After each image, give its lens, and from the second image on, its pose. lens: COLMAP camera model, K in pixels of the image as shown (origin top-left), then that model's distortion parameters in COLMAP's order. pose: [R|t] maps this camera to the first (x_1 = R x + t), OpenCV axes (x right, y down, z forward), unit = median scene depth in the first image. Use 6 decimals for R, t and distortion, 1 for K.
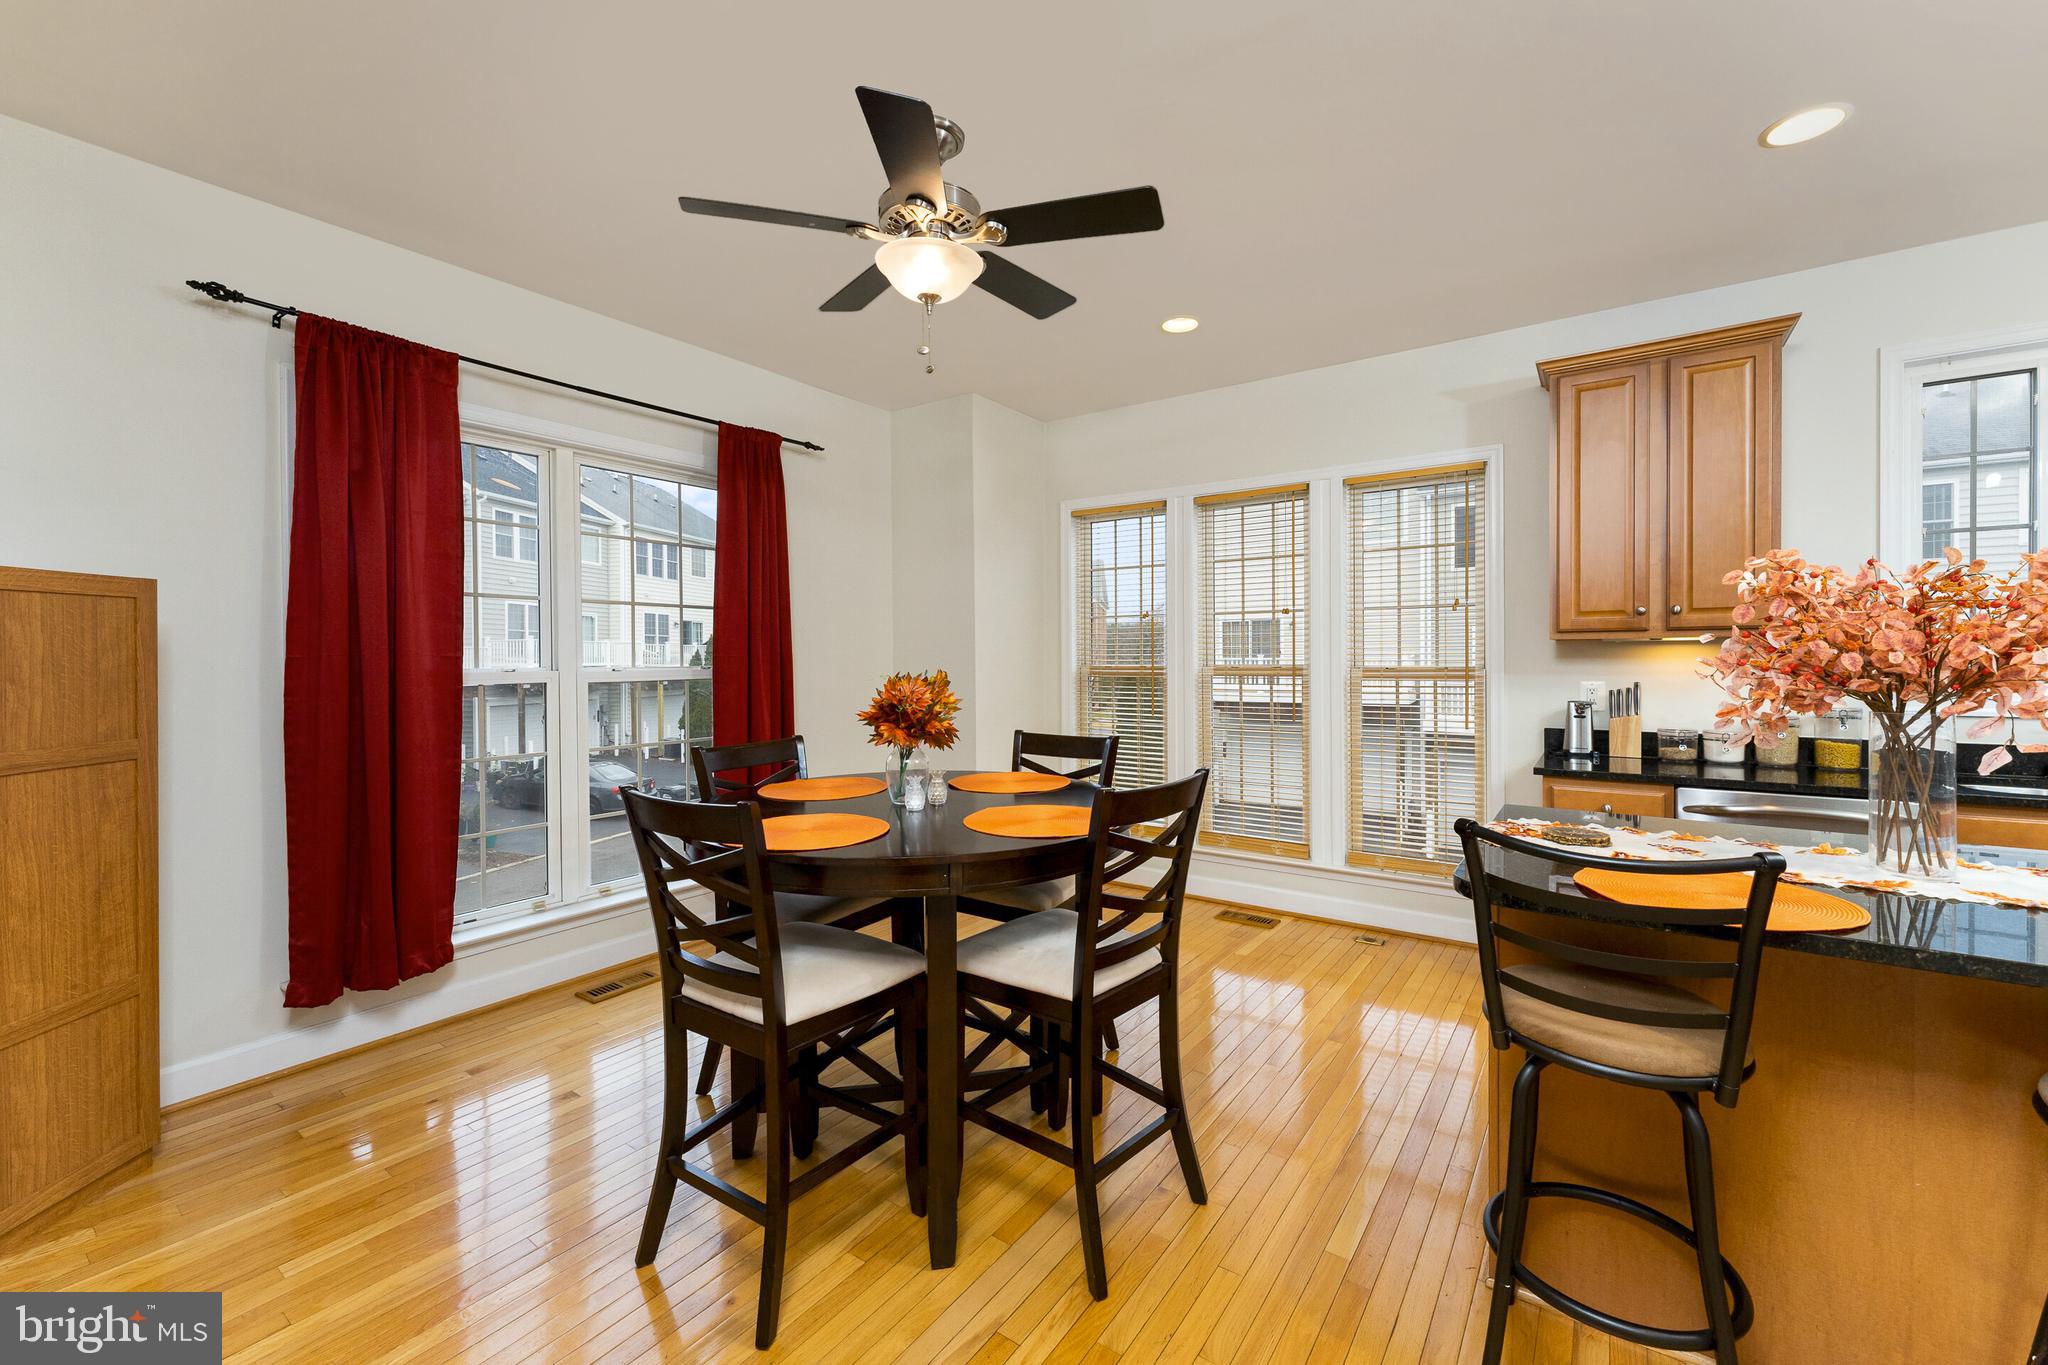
lens RADIAL K [[830.7, 0, 1025.5], [0, 830.7, 665.8], [0, 0, 1]] dist [0.001462, -0.000162]
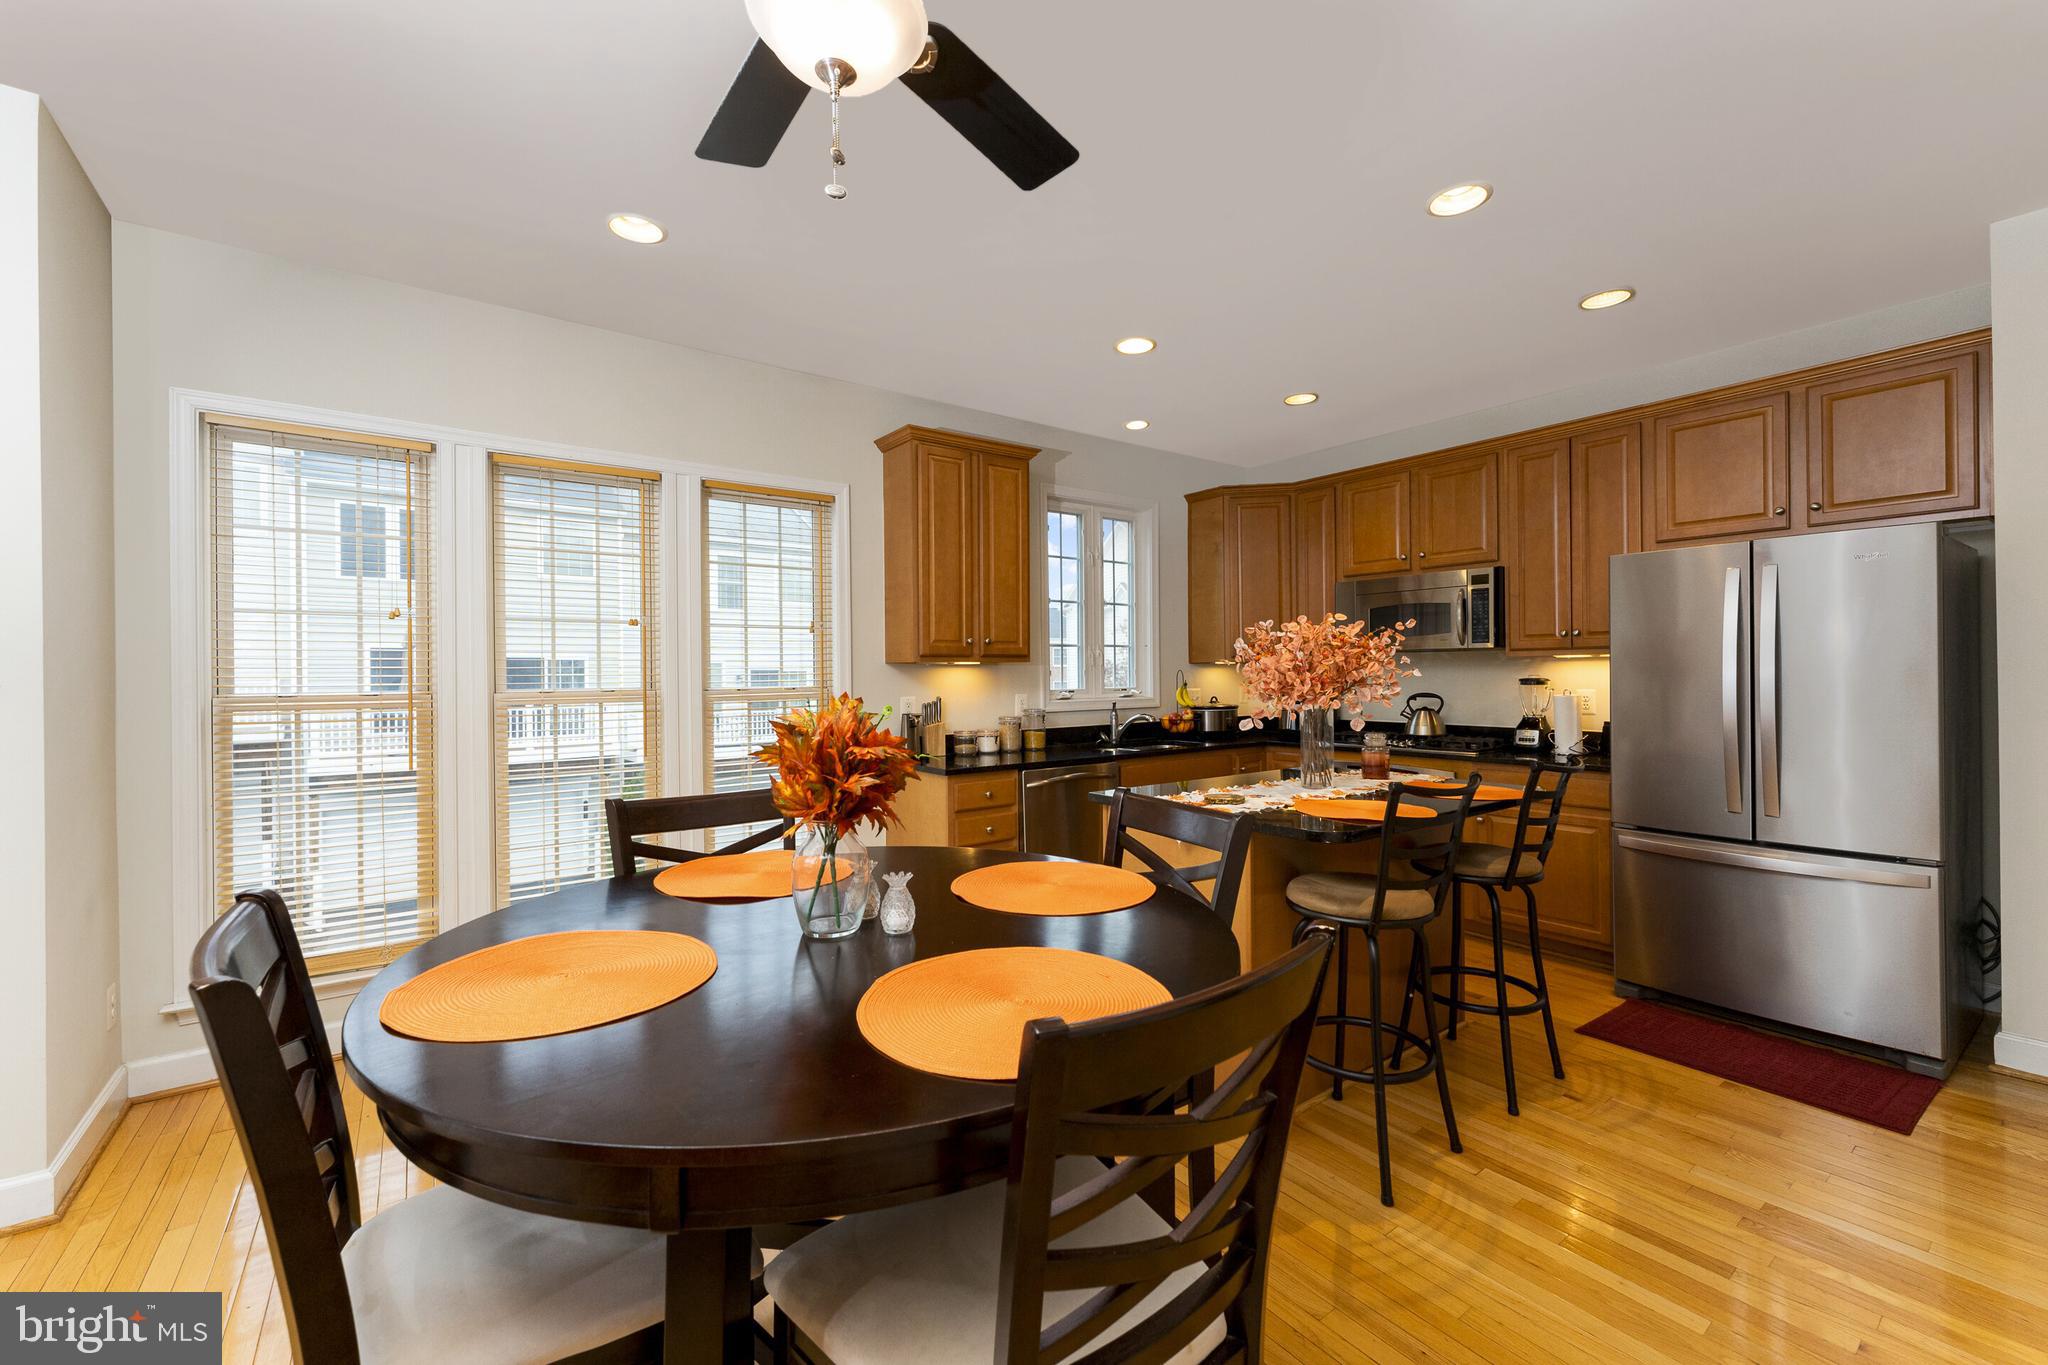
lens RADIAL K [[830.7, 0, 1029.8], [0, 830.7, 675.3], [0, 0, 1]] dist [0.001462, -0.000162]
pose [[0.293758, 0.002860, 0.955875, -0.444551], [0.016448, 0.999832, -0.008046, 0.000121], [-0.955738, 0.018086, 0.293662, 0.493117]]
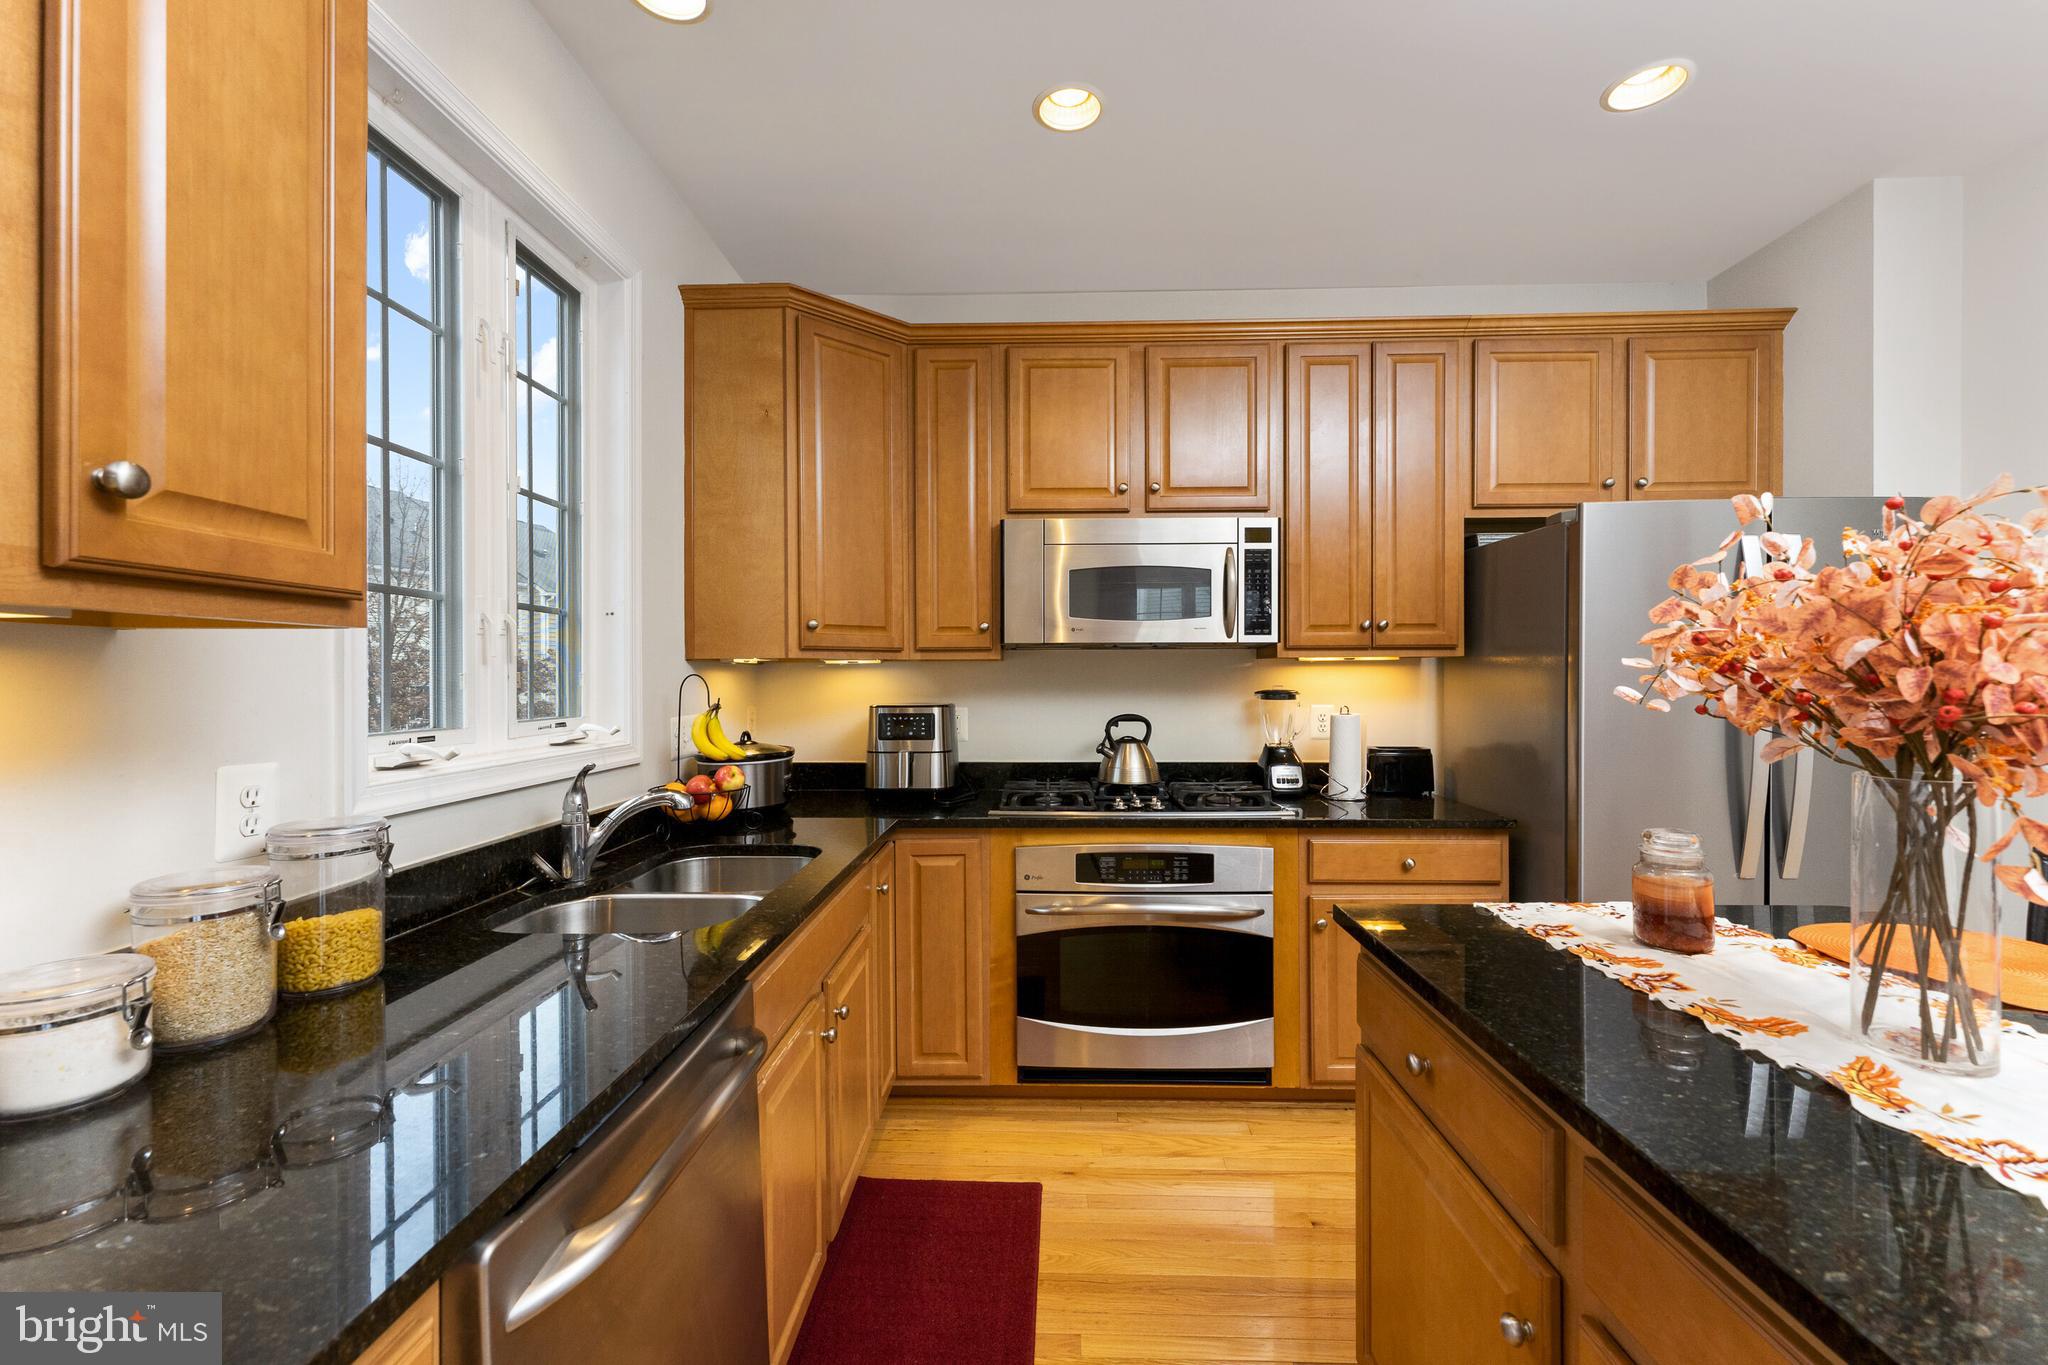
lens RADIAL K [[830.7, 0, 1019.4], [0, 830.7, 680.5], [0, 0, 1]] dist [0.001462, -0.000162]
pose [[-0.566124, 0.005887, 0.824299, 0.429739], [0.015794, 0.999868, 0.003706, -0.010392], [-0.824169, 0.015117, -0.566142, 0.851471]]
